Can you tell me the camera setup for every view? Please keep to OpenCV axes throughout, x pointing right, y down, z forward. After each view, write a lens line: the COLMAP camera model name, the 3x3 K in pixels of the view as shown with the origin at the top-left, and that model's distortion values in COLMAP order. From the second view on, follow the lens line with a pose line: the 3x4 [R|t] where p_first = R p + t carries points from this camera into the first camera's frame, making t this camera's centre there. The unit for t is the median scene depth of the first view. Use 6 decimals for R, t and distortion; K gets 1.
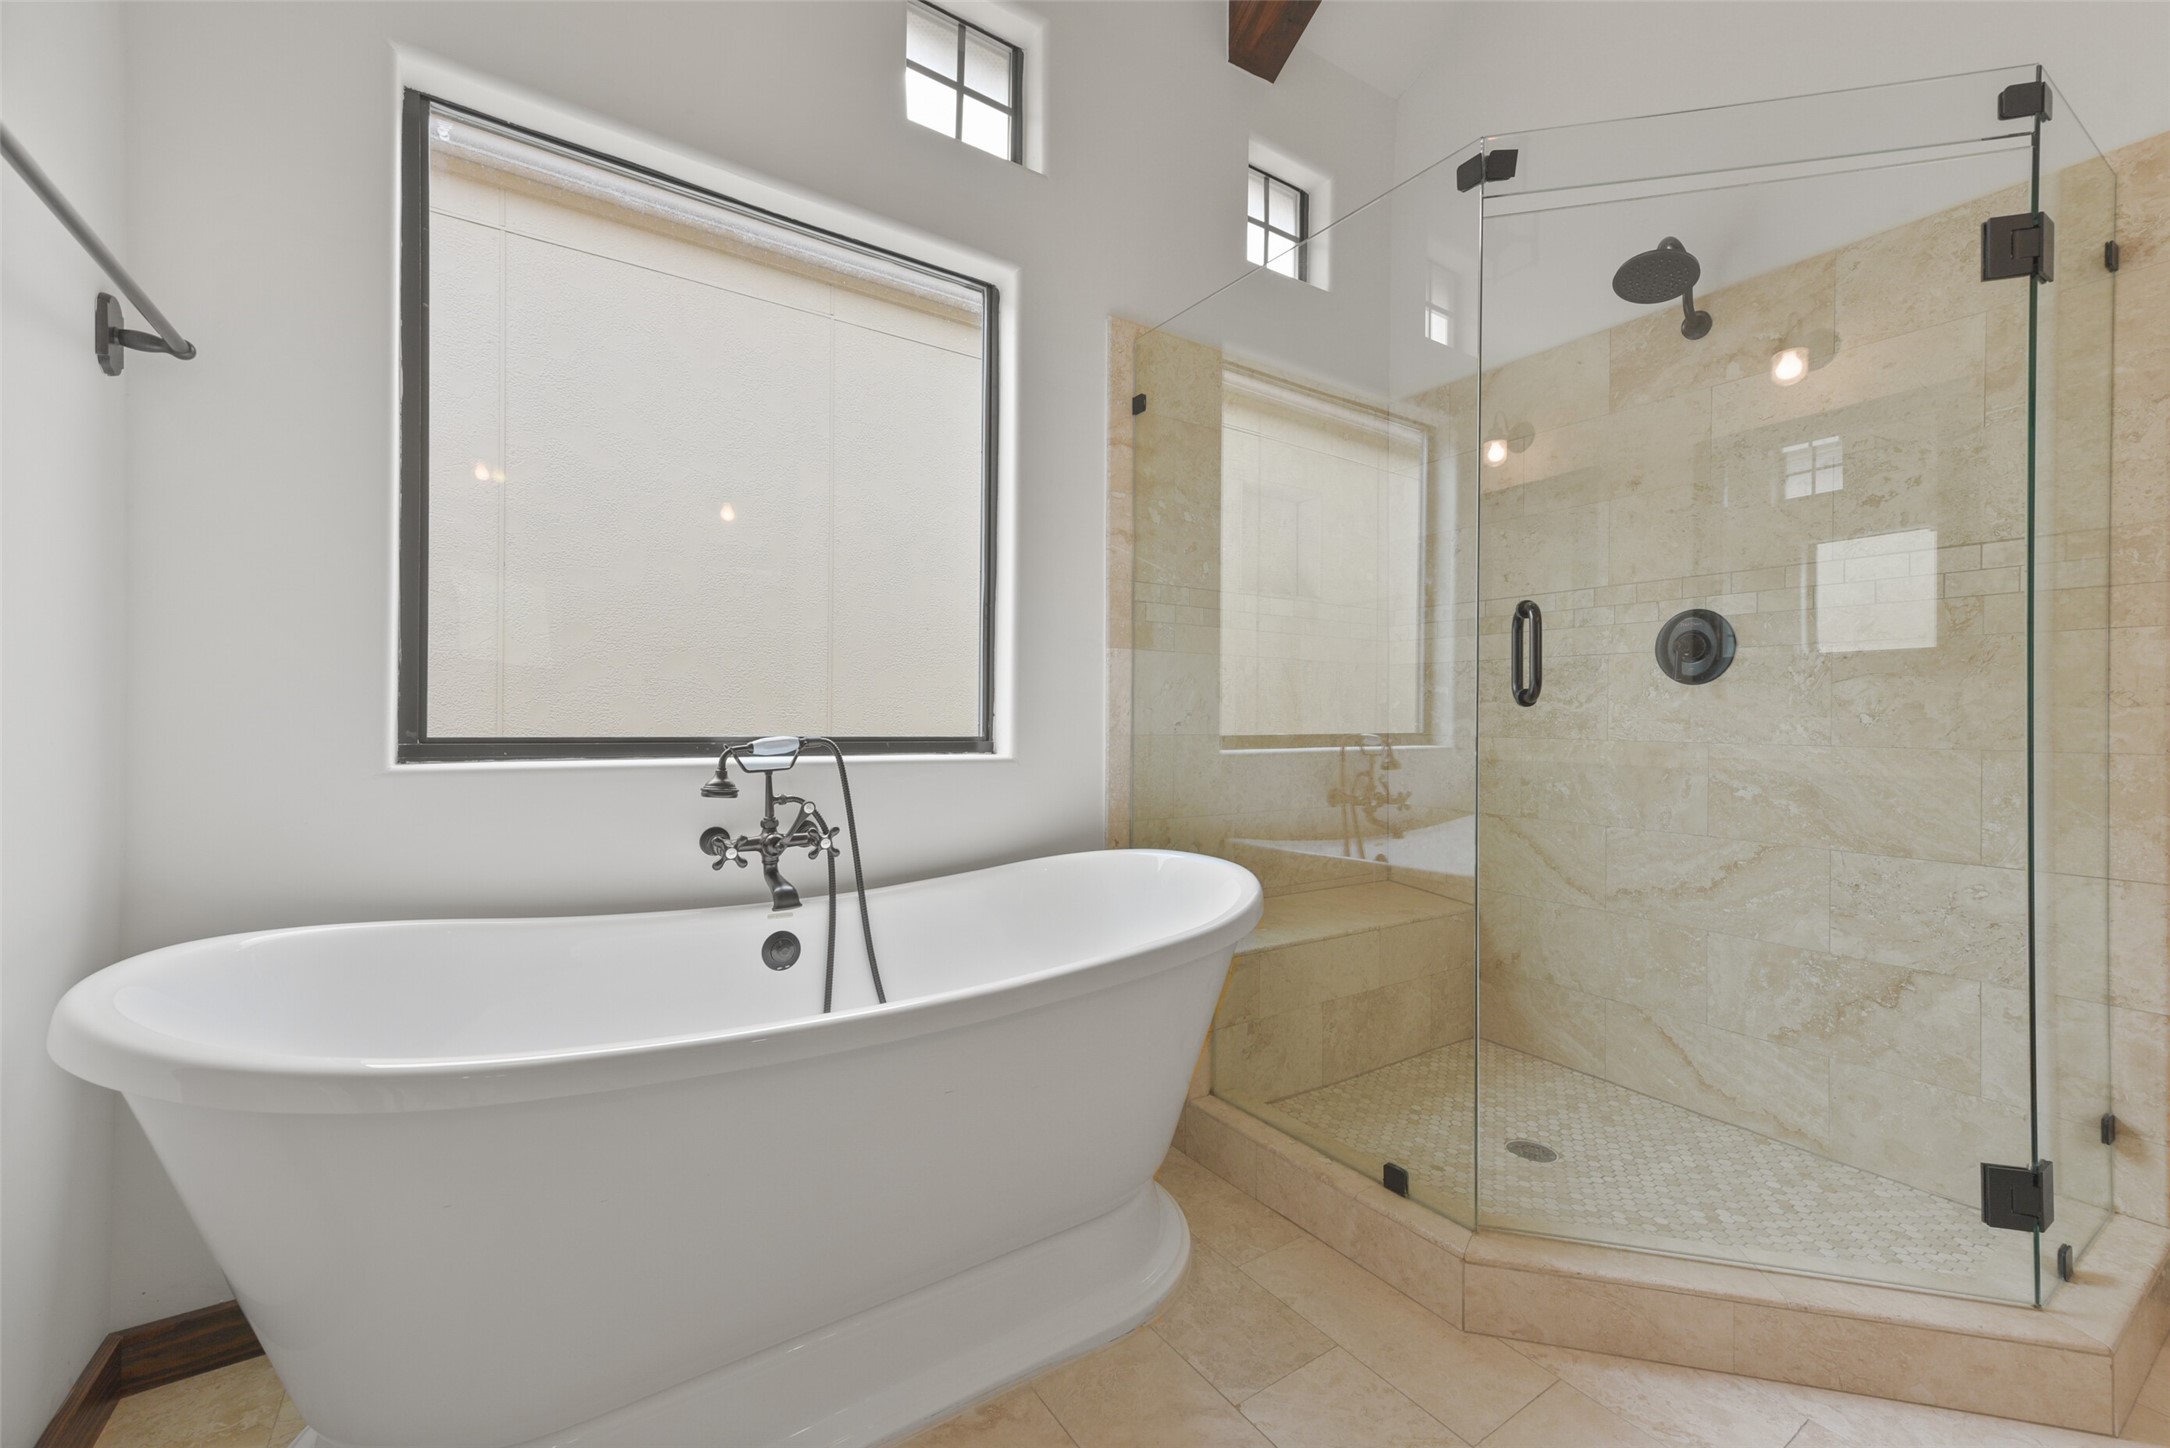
lens RADIAL K [[854.3, 0, 1088.2], [0, 854.3, 716.3], [0, 0, 1]] dist [0.010288, -0.000172]
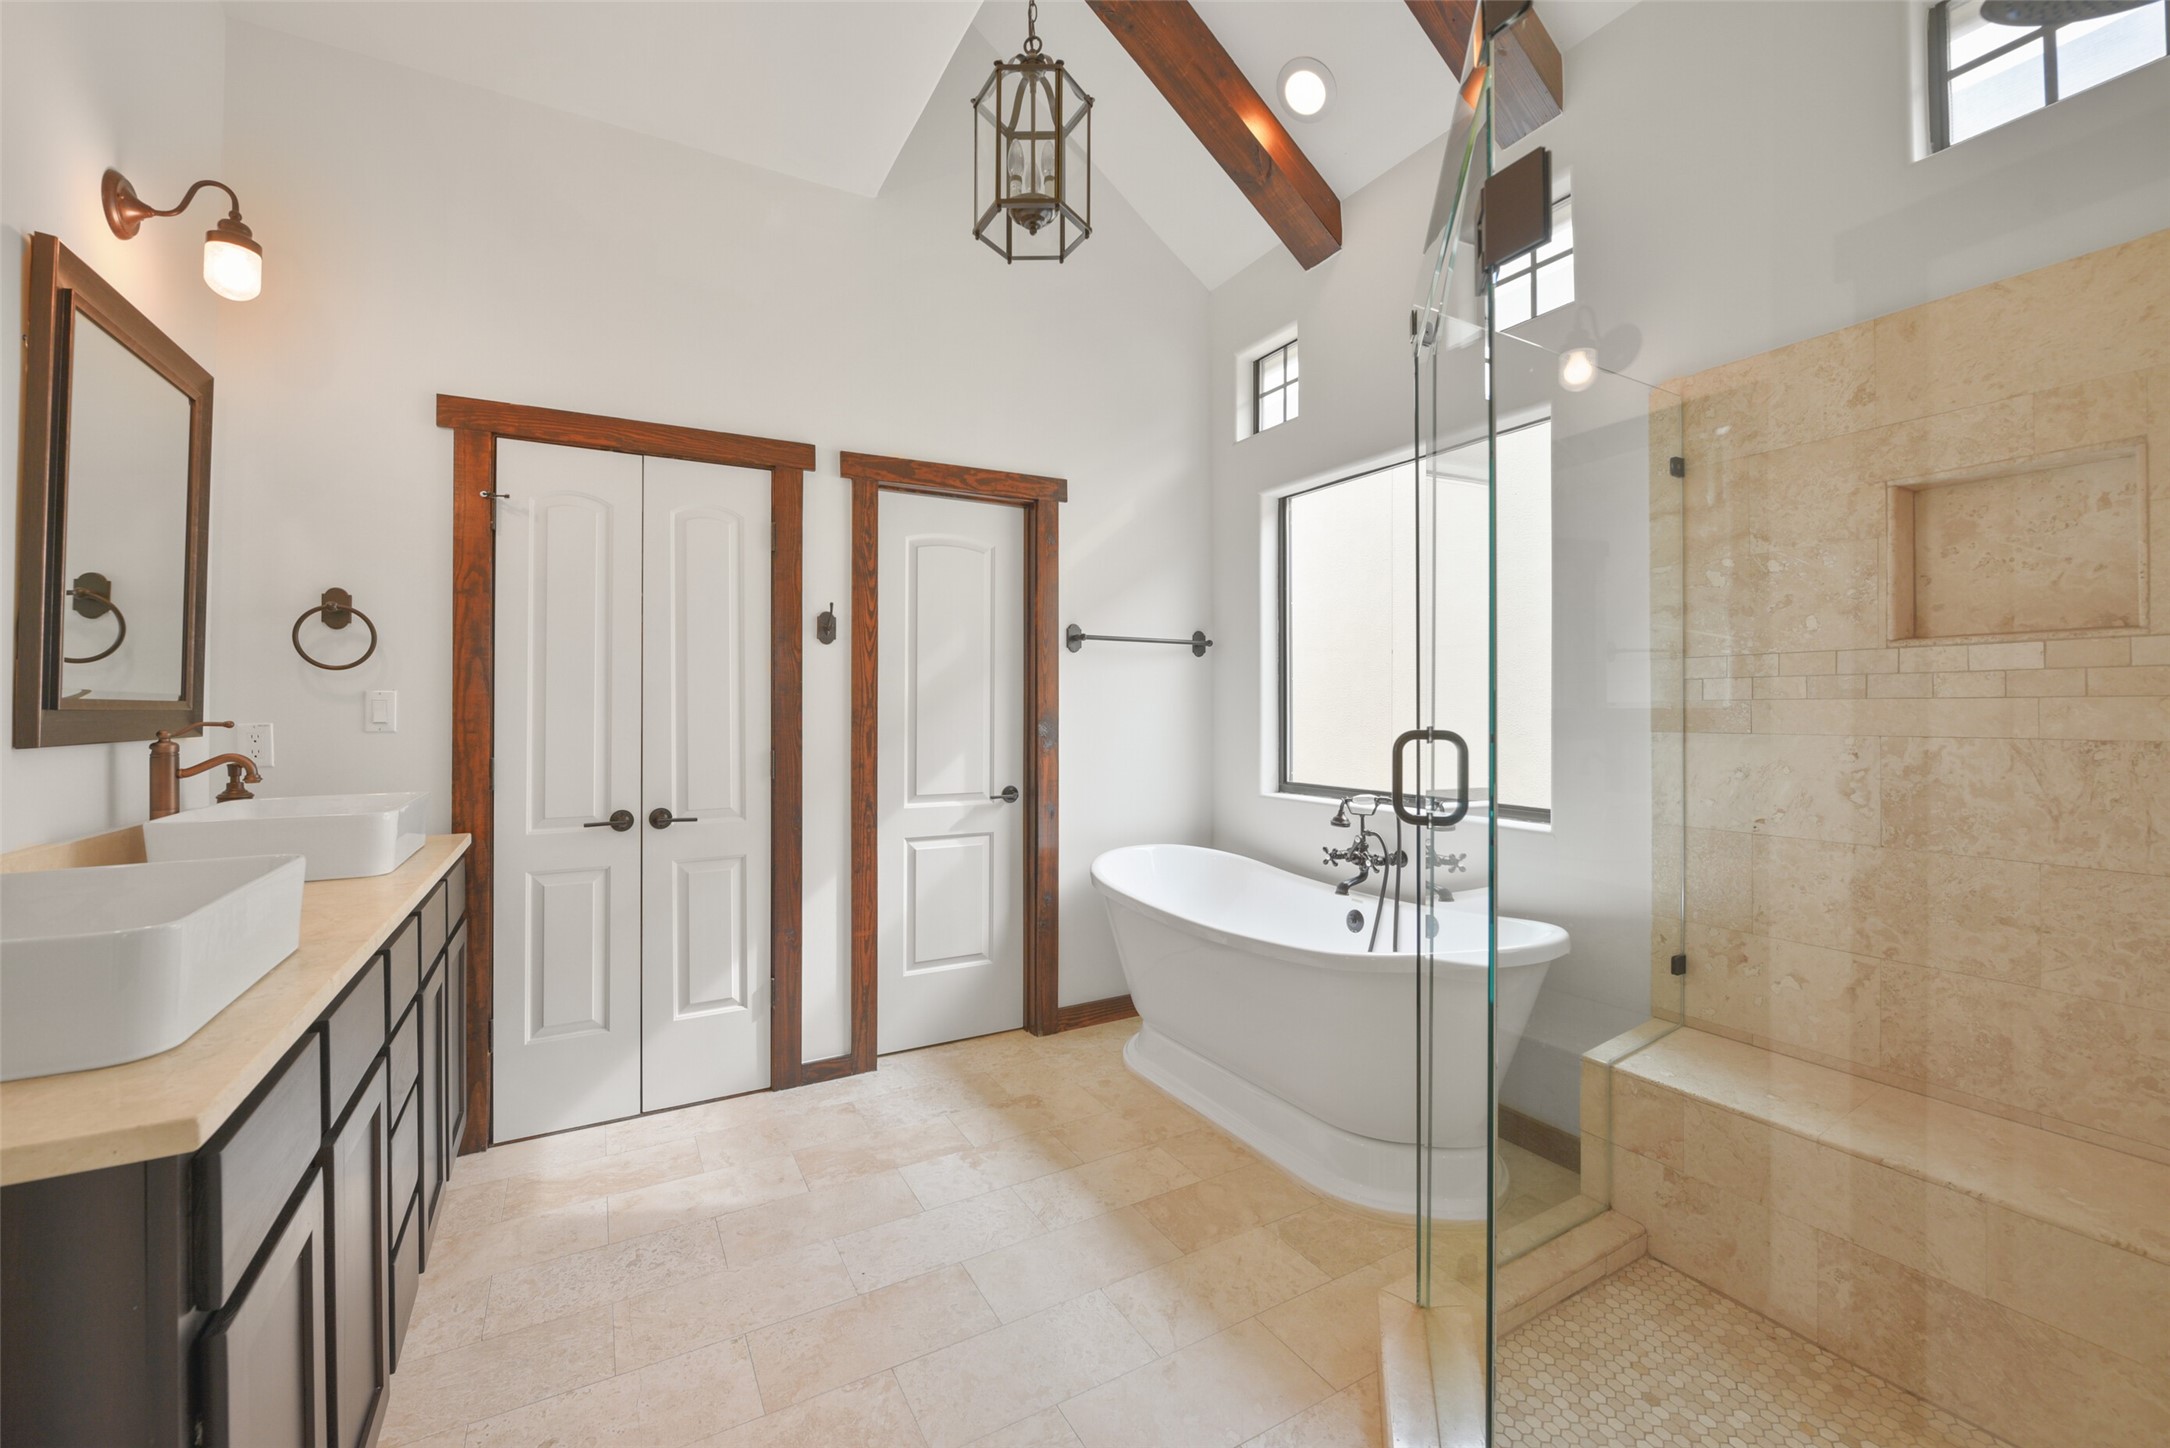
lens RADIAL K [[863.3, 0, 1085.0], [0, 863.3, 724.0], [0, 0, 1]] dist [-0.003067, -0.000458]
pose [[-0.068701, 0.001623, -0.997636, 1.028854], [-0.004841, 0.999986, 0.001960, -0.087424], [0.997626, 0.004964, -0.068692, 0.430840]]
